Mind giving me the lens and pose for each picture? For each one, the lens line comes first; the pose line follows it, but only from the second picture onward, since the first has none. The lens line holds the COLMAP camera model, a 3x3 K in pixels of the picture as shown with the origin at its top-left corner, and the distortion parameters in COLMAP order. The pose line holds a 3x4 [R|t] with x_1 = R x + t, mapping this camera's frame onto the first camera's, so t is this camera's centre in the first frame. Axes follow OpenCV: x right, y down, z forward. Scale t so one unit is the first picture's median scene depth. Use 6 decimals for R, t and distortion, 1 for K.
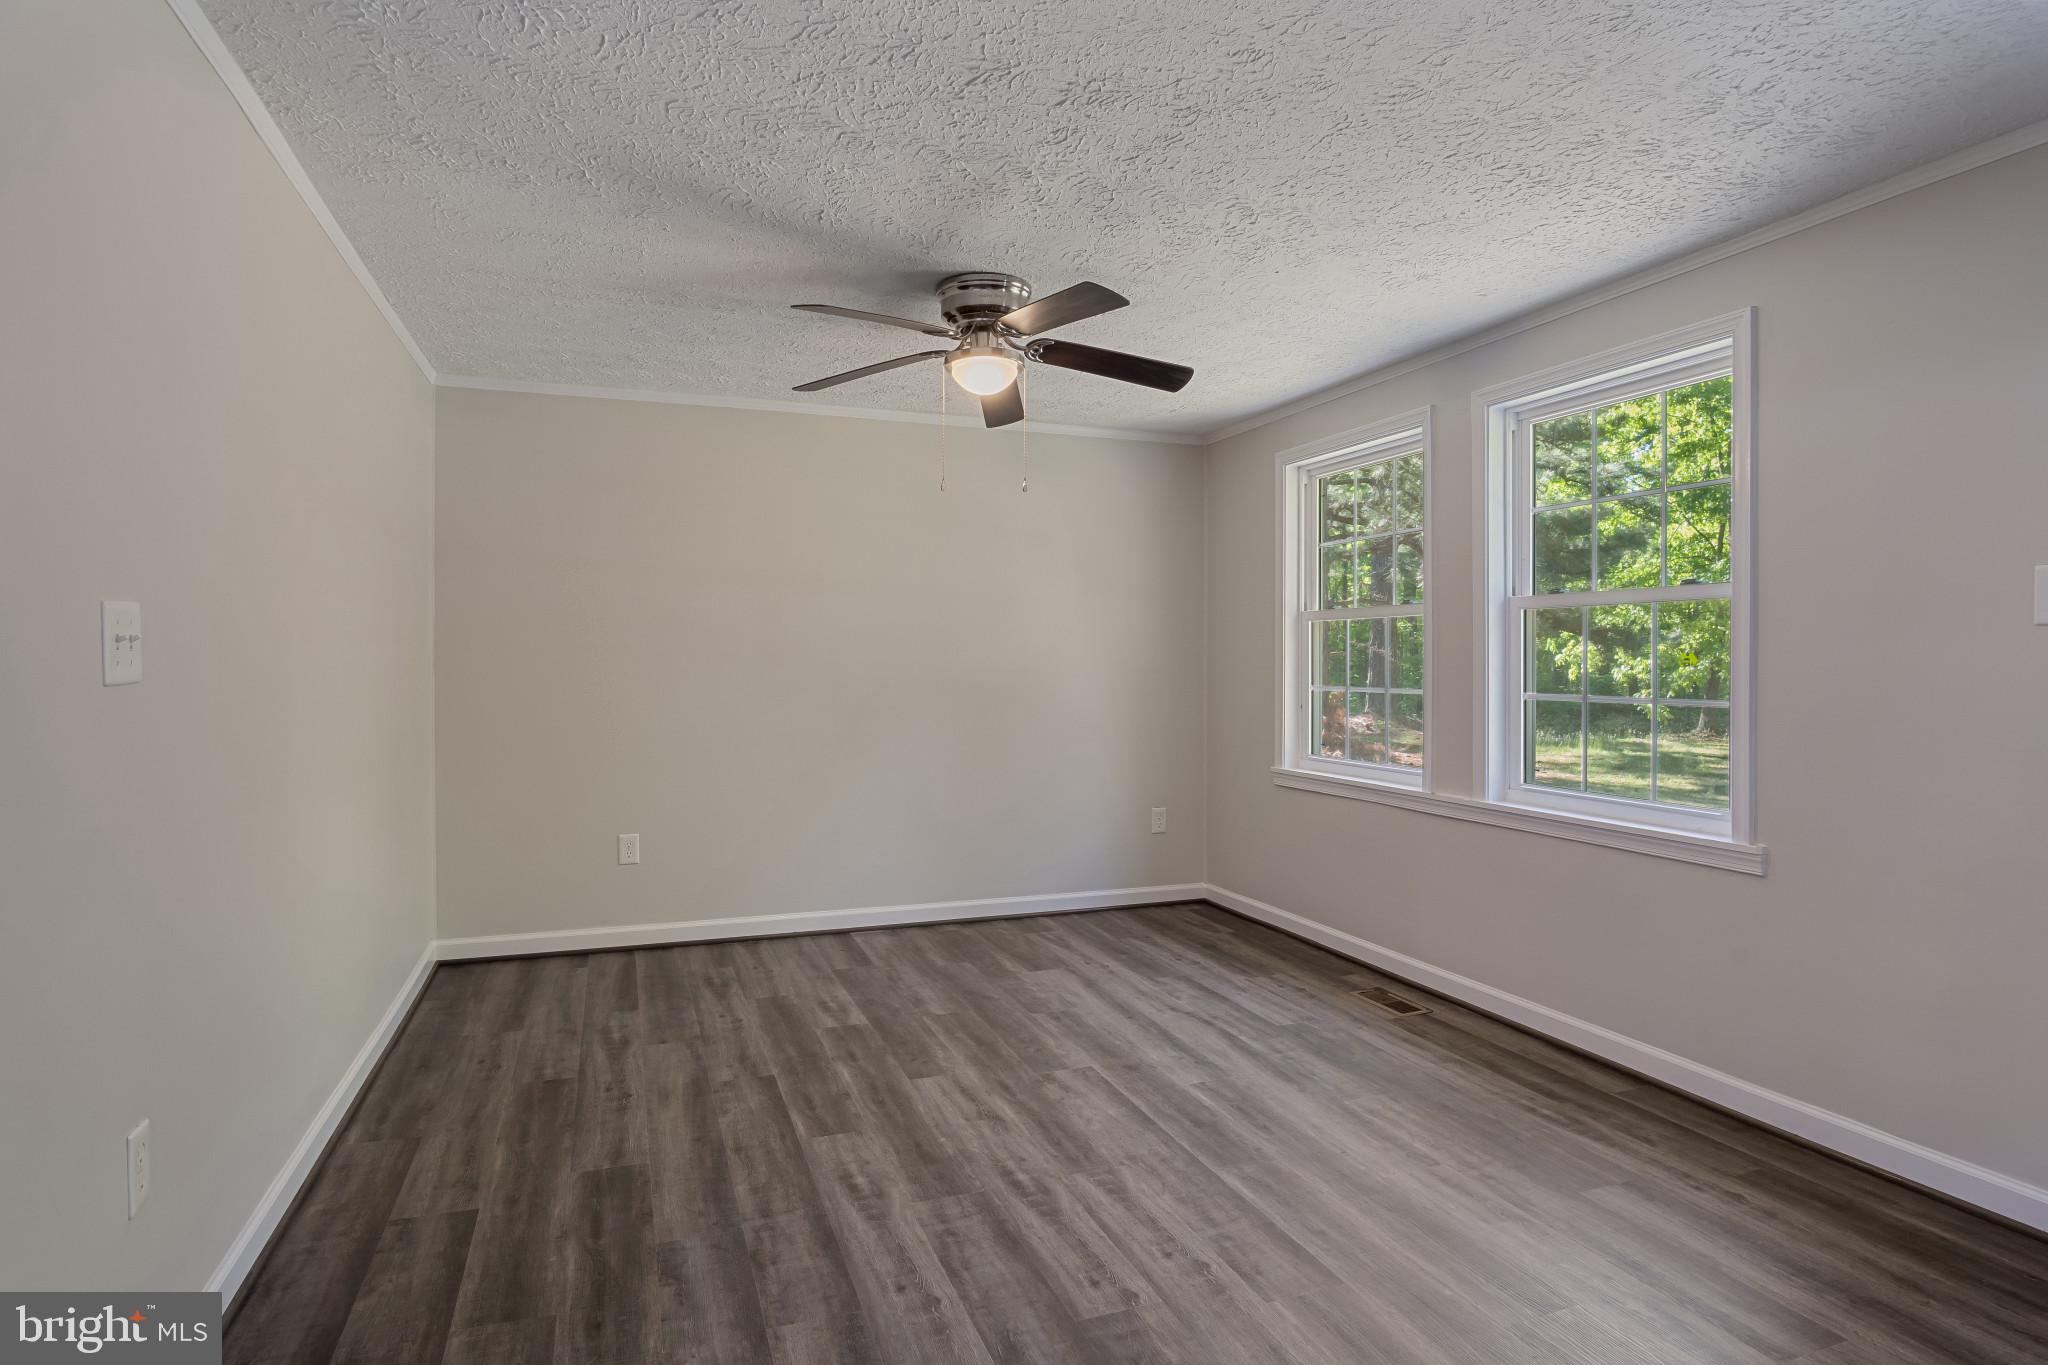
lens RADIAL K [[1107.7, 0, 1007.9], [0, 1107.7, 669.5], [0, 0, 1]] dist [-0.034812, 0.010082]
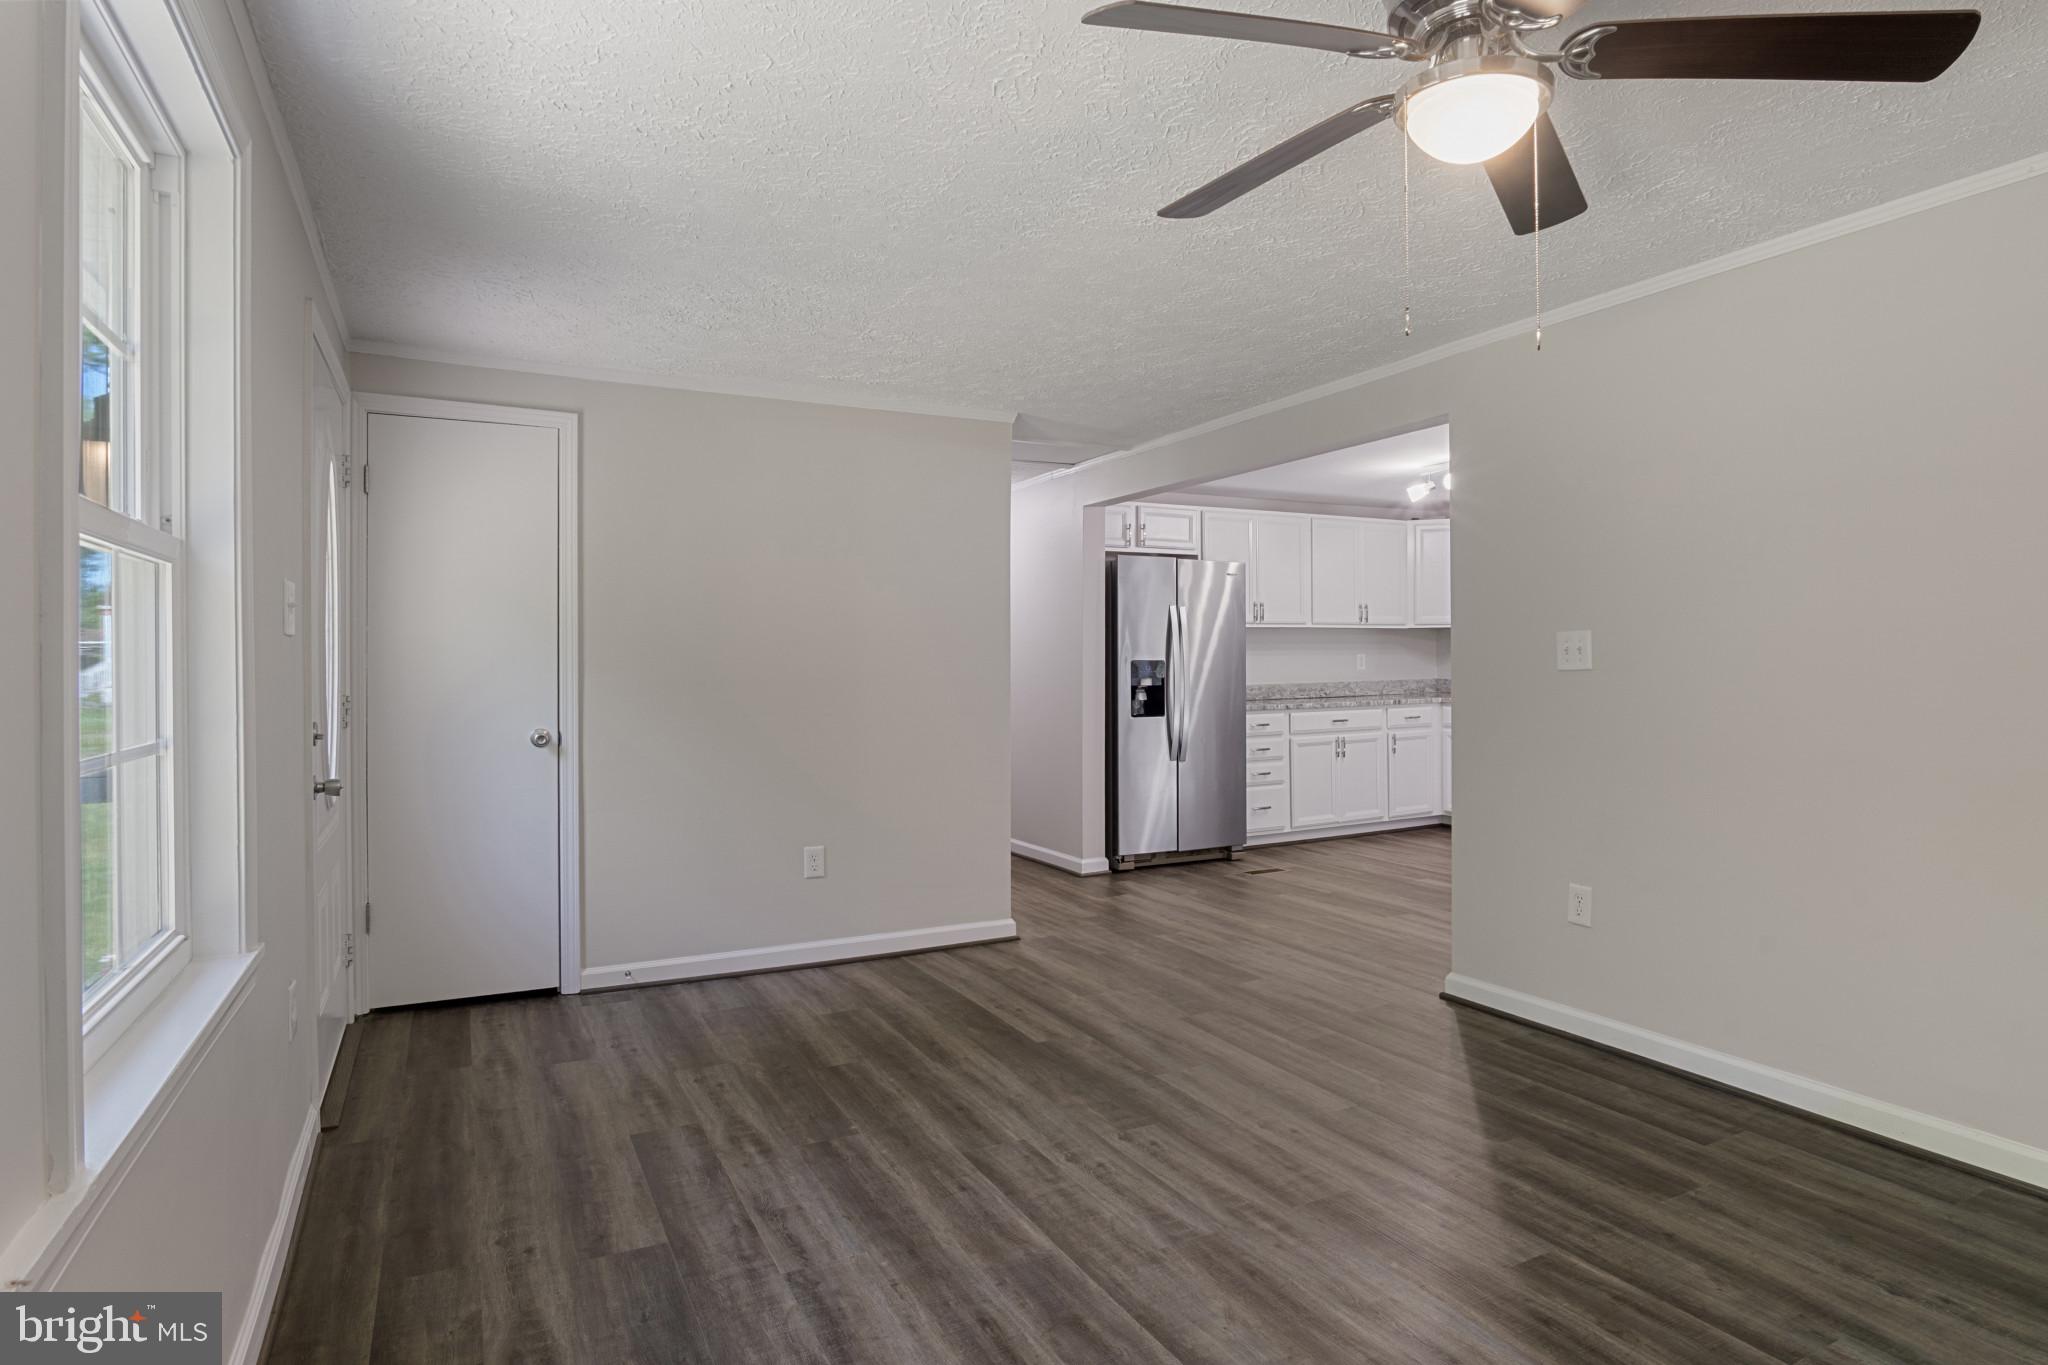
lens RADIAL K [[1134.2, 0, 1034.1], [0, 1134.2, 665.5], [0, 0, 1]] dist [-0.027859, 0.002510]
pose [[-0.990643, 0.008352, -0.136223, 0.325260], [0.006622, 0.999892, 0.013149, -0.018634], [0.136318, 0.012124, -0.990591, 1.882584]]
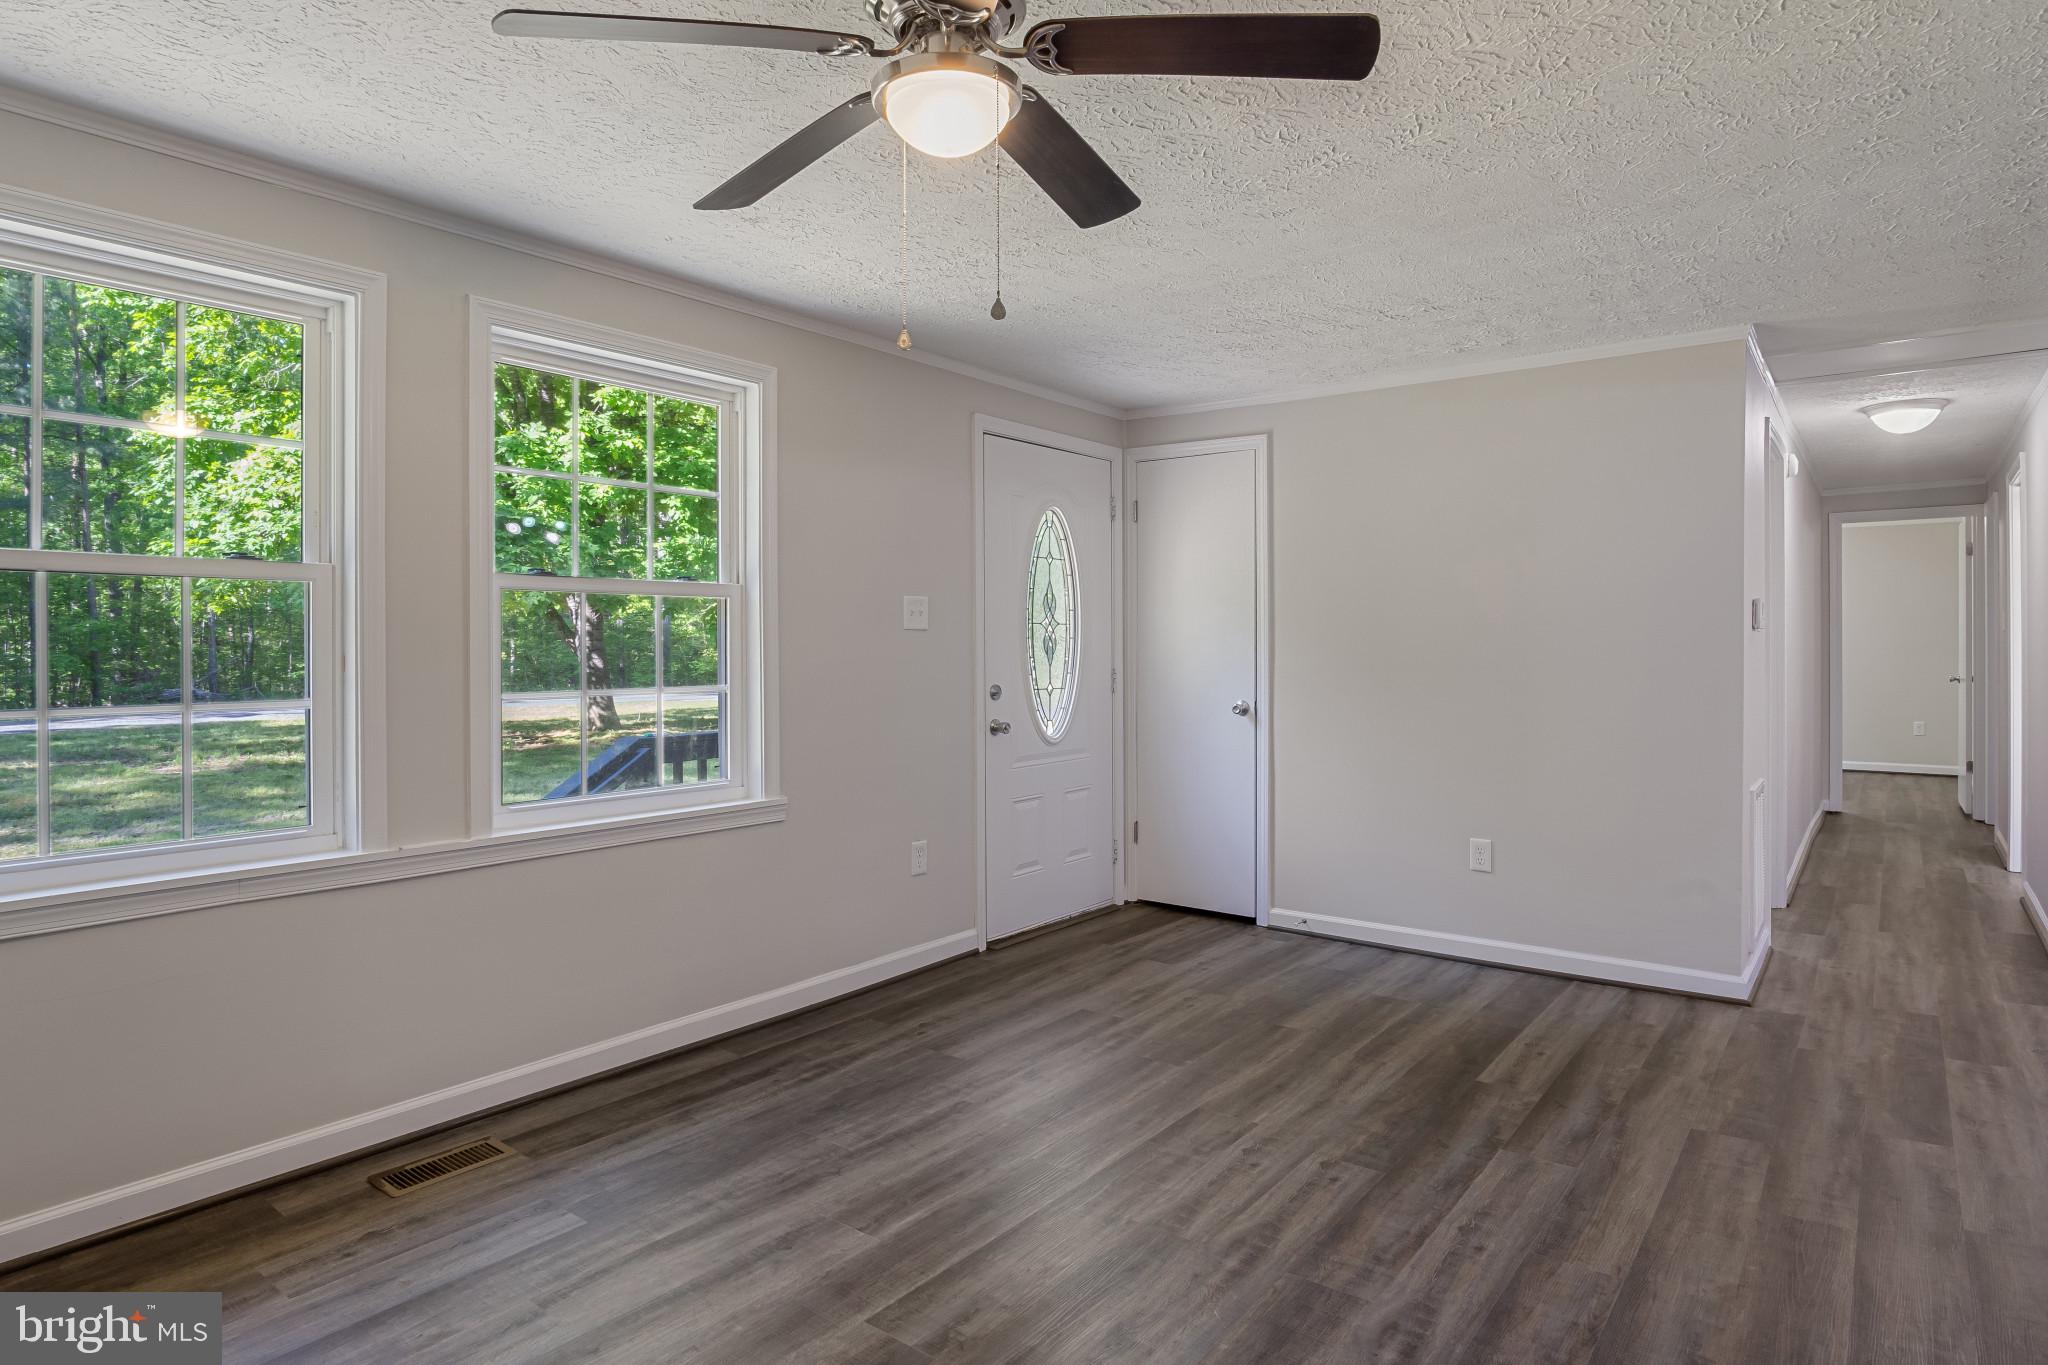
lens RADIAL K [[1134.2, 0, 1034.1], [0, 1134.2, 665.5], [0, 0, 1]] dist [-0.027859, 0.002510]
pose [[-0.543944, -0.011156, 0.839048, -0.625292], [0.009918, 0.999756, 0.019722, -0.020271], [-0.839063, 0.019050, -0.543701, 1.581348]]
